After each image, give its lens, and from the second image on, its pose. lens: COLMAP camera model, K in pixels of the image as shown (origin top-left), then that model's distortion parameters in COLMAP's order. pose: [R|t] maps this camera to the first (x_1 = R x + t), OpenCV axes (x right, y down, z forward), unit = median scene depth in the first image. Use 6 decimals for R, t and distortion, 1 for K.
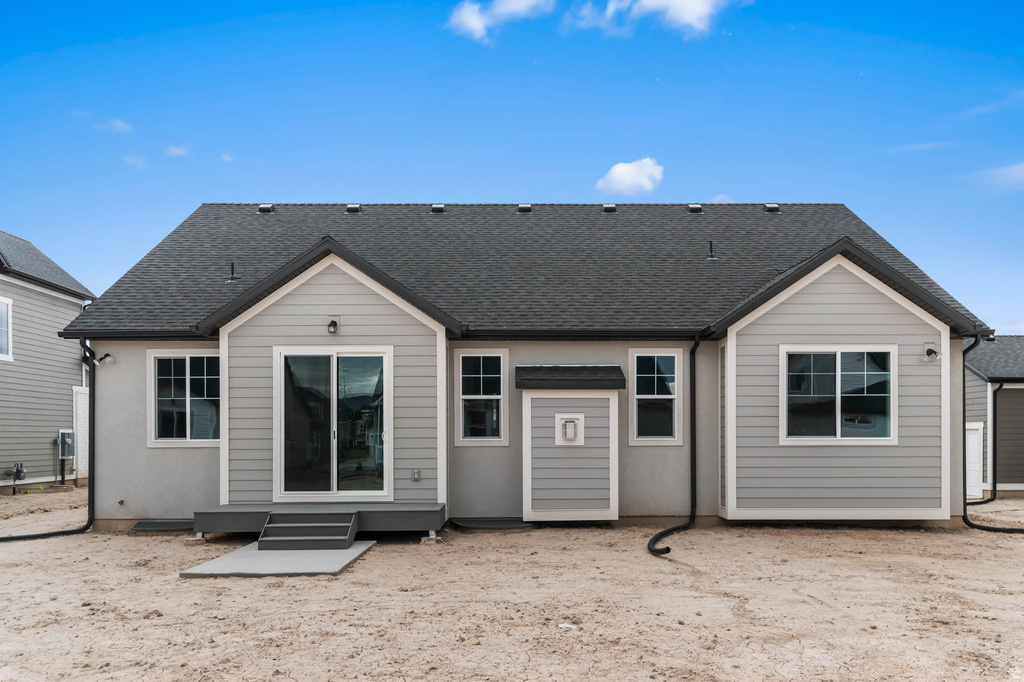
lens RADIAL K [[761.3, 0, 510.0], [0, 761.3, 347.6], [0, 0, 1]] dist [-0.003056, 0.002837]
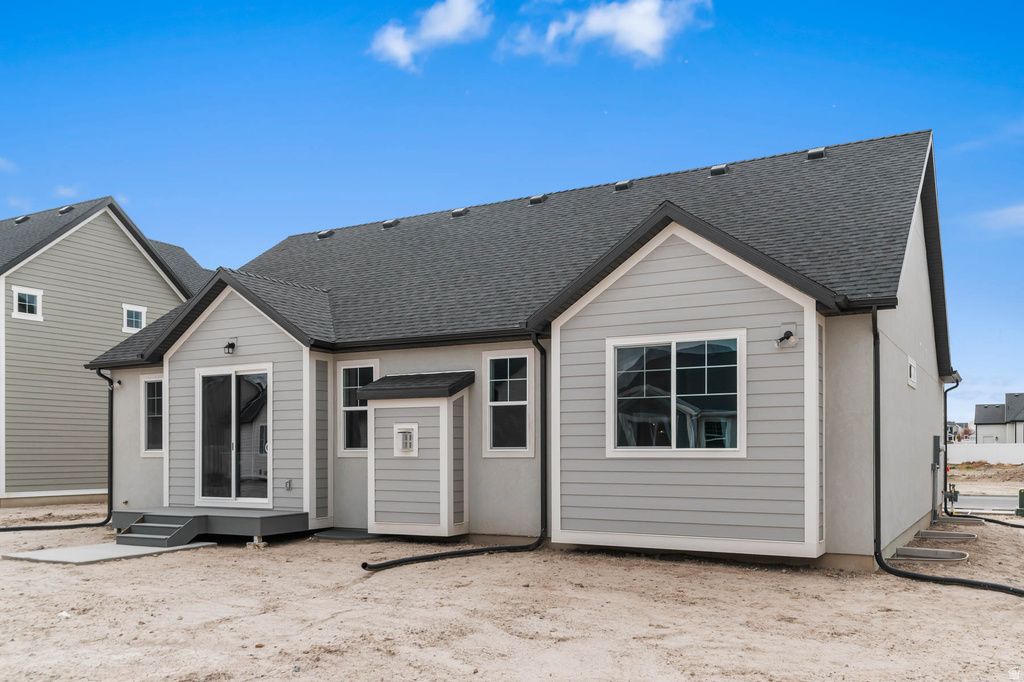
lens RADIAL K [[851.2, 0, 515.2], [0, 851.2, 345.6], [0, 0, 1]] dist [-0.013088, 0.003957]
pose [[0.873001, -0.059925, -0.484023, 0.722869], [0.058666, 0.998120, -0.017760, 0.015086], [0.484177, -0.012891, 0.874875, 0.125001]]
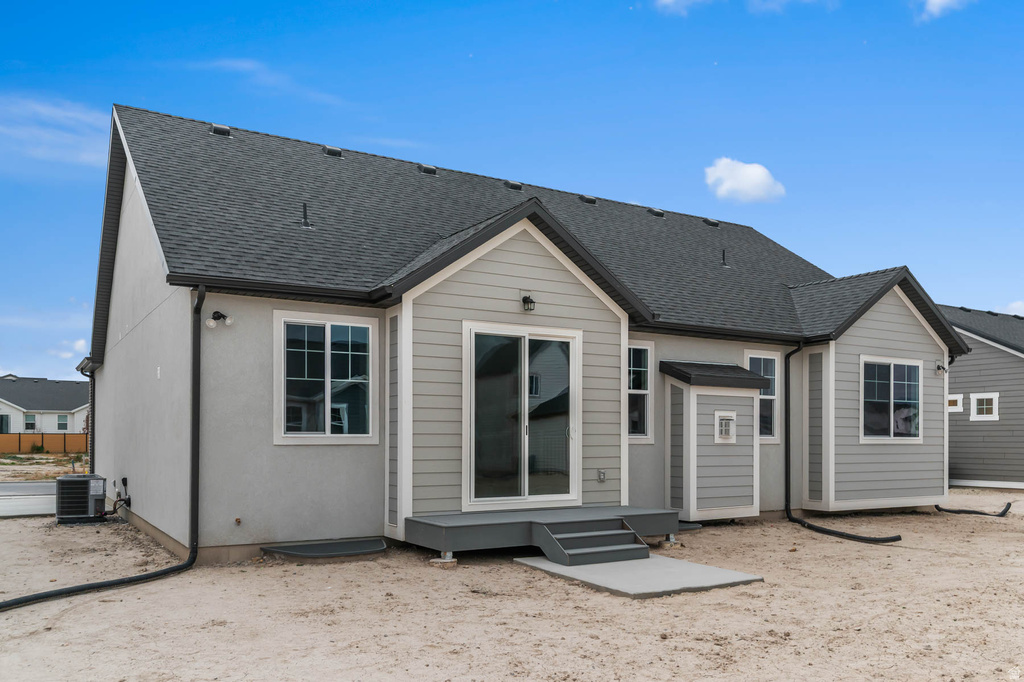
lens RADIAL K [[850.6, 0, 513.2], [0, 850.6, 330.9], [0, 0, 1]] dist [-0.000042, 0.004424]
pose [[0.849051, 0.072117, 0.523365, -0.745776], [-0.069425, 0.997279, -0.024792, 0.028102], [-0.523729, -0.015285, 0.851748, 0.195889]]
